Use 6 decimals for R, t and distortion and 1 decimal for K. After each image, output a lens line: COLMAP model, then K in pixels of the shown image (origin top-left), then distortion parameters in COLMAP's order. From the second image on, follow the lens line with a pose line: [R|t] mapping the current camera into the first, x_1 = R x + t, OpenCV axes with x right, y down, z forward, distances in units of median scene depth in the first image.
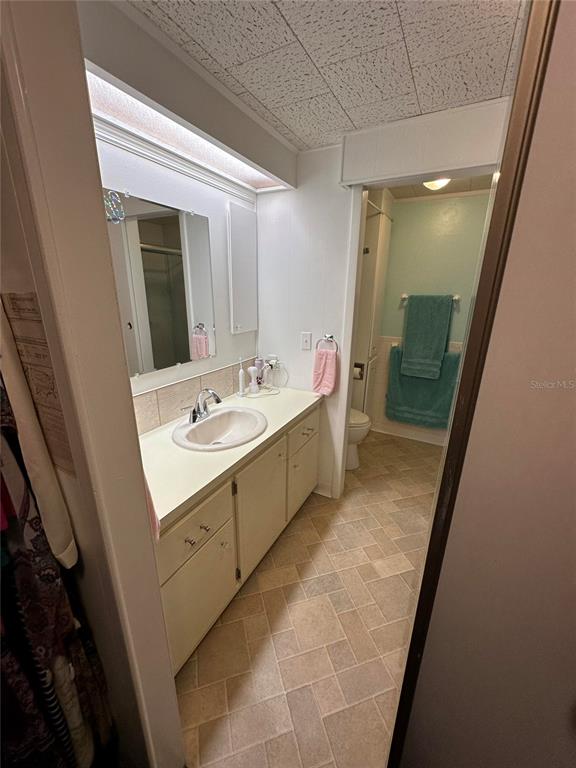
lens RADIAL K [[306.6, 0, 288.3], [0, 306.6, 382.9], [0, 0, 1]] dist [-0.002364, 0.000992]
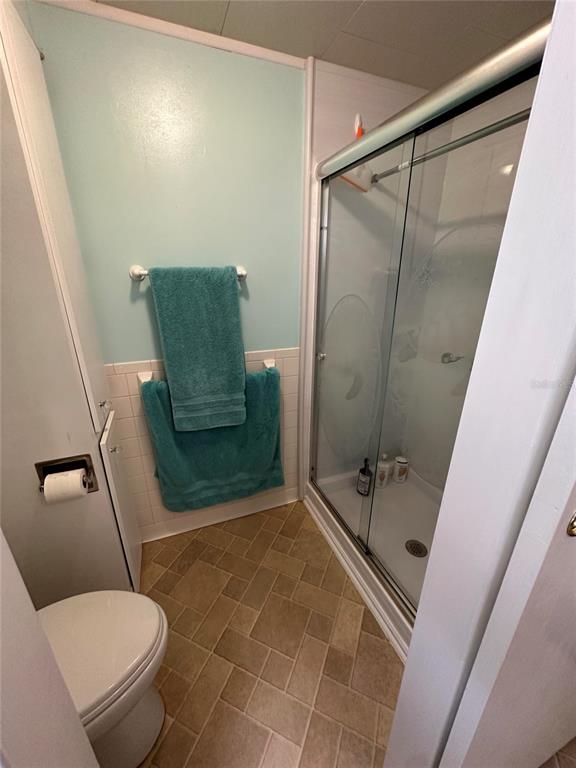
lens RADIAL K [[306.6, 0, 287.8], [0, 306.6, 382.8], [0, 0, 1]] dist [-0.002364, 0.000992]
pose [[0.638688, -0.280119, 0.716667, 0.157460], [0.228222, 0.958434, 0.171227, -0.155591], [-0.734842, 0.054198, 0.676070, 0.554928]]
